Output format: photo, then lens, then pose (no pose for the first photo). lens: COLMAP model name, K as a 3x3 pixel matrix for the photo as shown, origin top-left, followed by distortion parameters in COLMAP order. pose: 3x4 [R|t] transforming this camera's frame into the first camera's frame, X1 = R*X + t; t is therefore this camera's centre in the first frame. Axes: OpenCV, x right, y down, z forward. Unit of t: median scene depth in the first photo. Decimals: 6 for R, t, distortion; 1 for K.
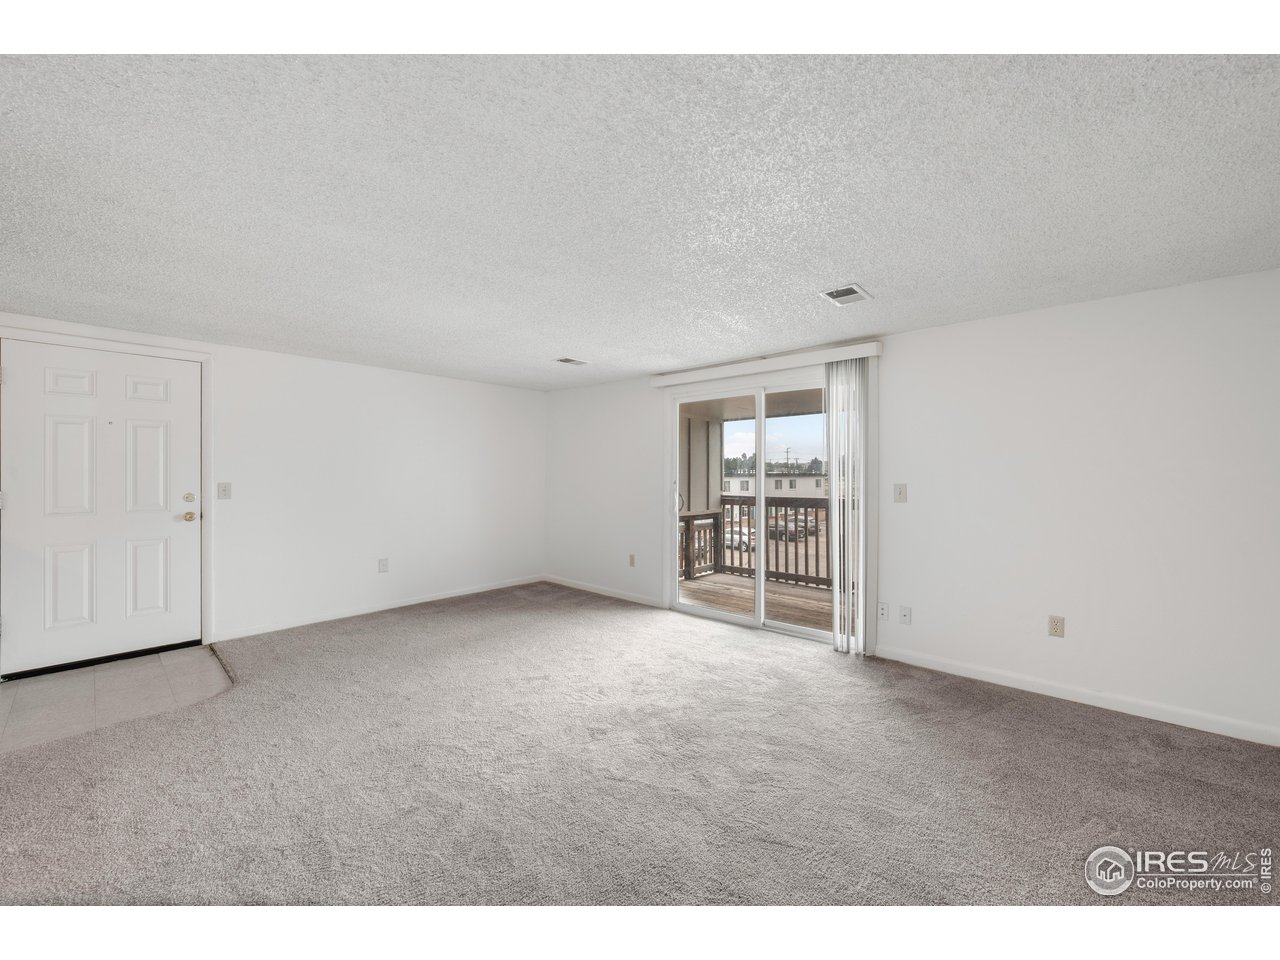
lens RADIAL K [[509.0, 0, 634.6], [0, 509.0, 477.6], [0, 0, 1]] dist [-0.000433, -0.000186]
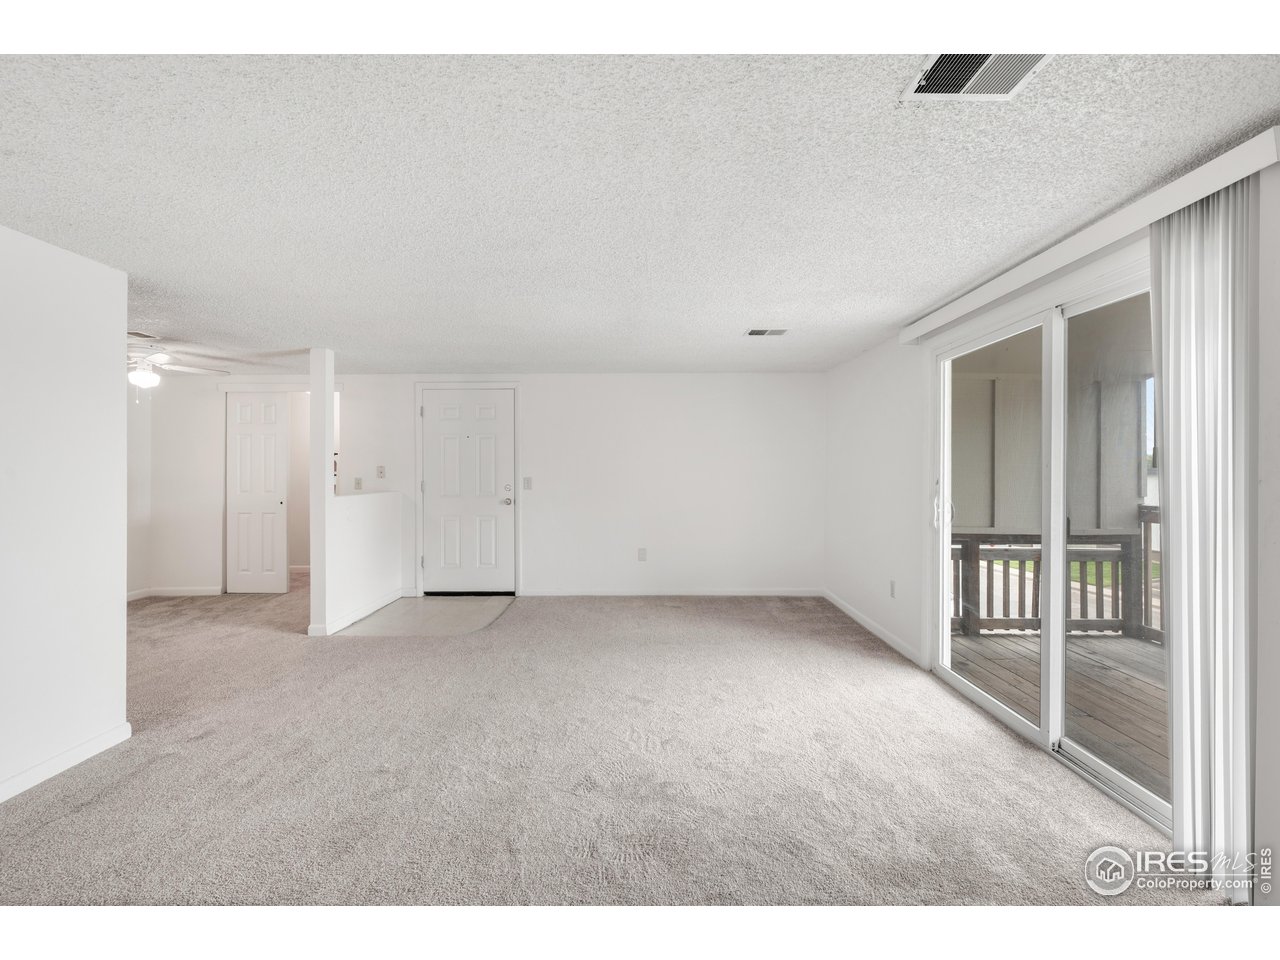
lens RADIAL K [[509.0, 0, 639.0], [0, 509.0, 474.7], [0, 0, 1]] dist [-0.000433, -0.000186]
pose [[0.671367, 0.004528, -0.741111, 0.357199], [-0.001977, 0.999989, 0.004318, -0.002751], [0.741123, -0.001434, 0.671368, 0.309802]]
